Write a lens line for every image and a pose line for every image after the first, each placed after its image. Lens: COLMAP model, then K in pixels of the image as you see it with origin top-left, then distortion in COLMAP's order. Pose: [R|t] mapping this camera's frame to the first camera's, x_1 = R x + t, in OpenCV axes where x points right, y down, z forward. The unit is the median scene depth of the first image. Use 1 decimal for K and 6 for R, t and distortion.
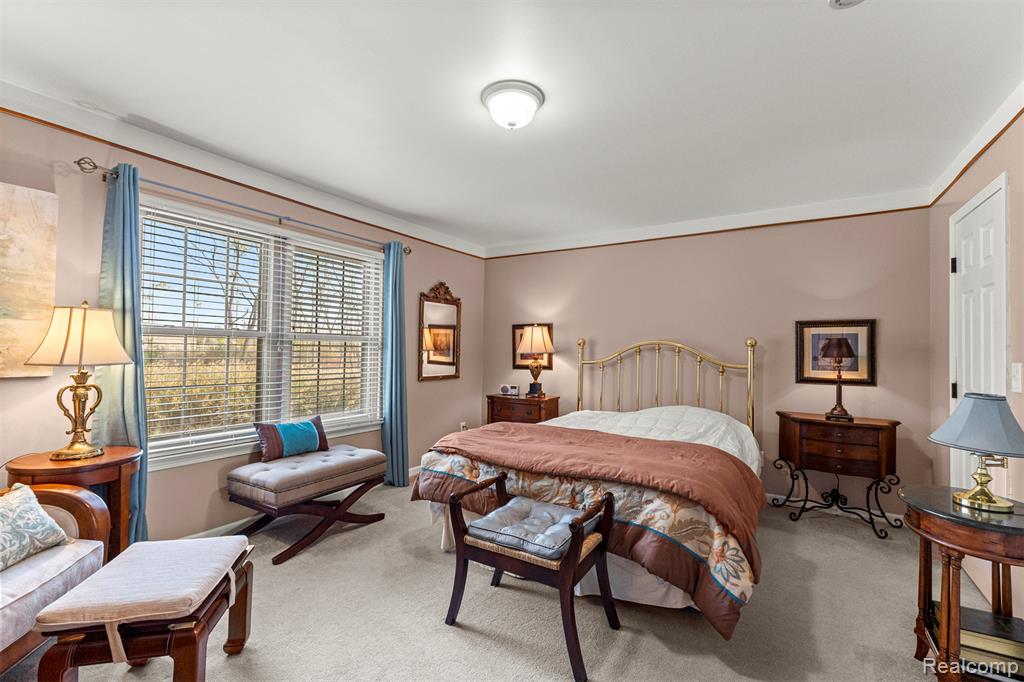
lens RADIAL K [[446.2, 0, 513.7], [0, 446.2, 332.1], [0, 0, 1]] dist [0.012267, -0.001249]
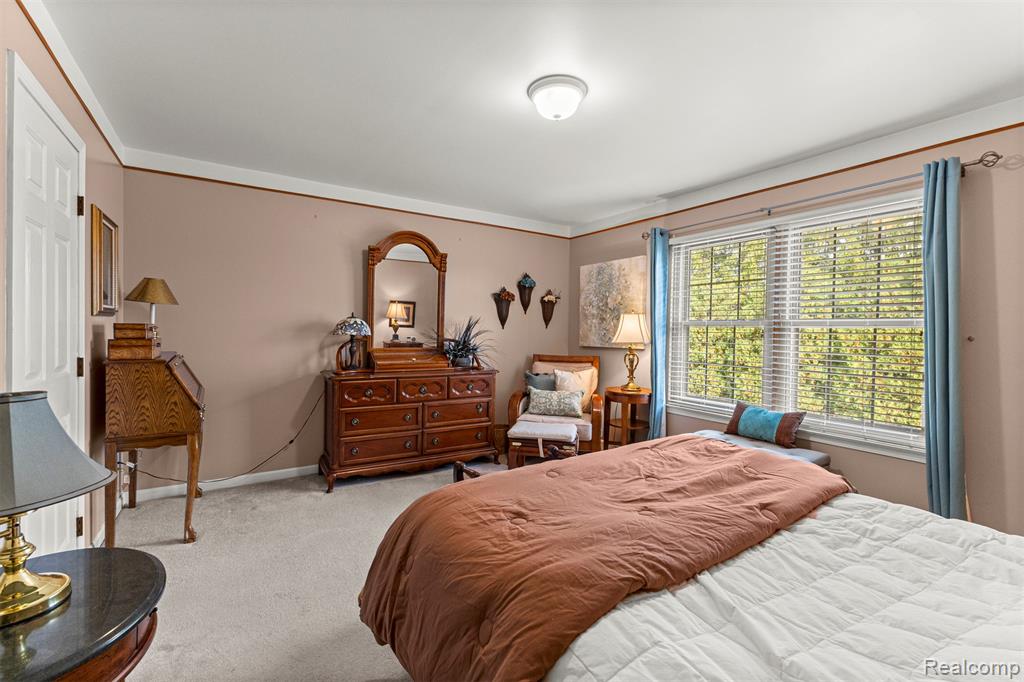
lens RADIAL K [[446.2, 0, 513.7], [0, 446.2, 332.1], [0, 0, 1]] dist [0.012267, -0.001249]
pose [[-0.434665, -0.010190, -0.900534, 0.853915], [0.022019, 0.999517, -0.021938, 0.047780], [0.900323, -0.029364, -0.434231, 1.187910]]
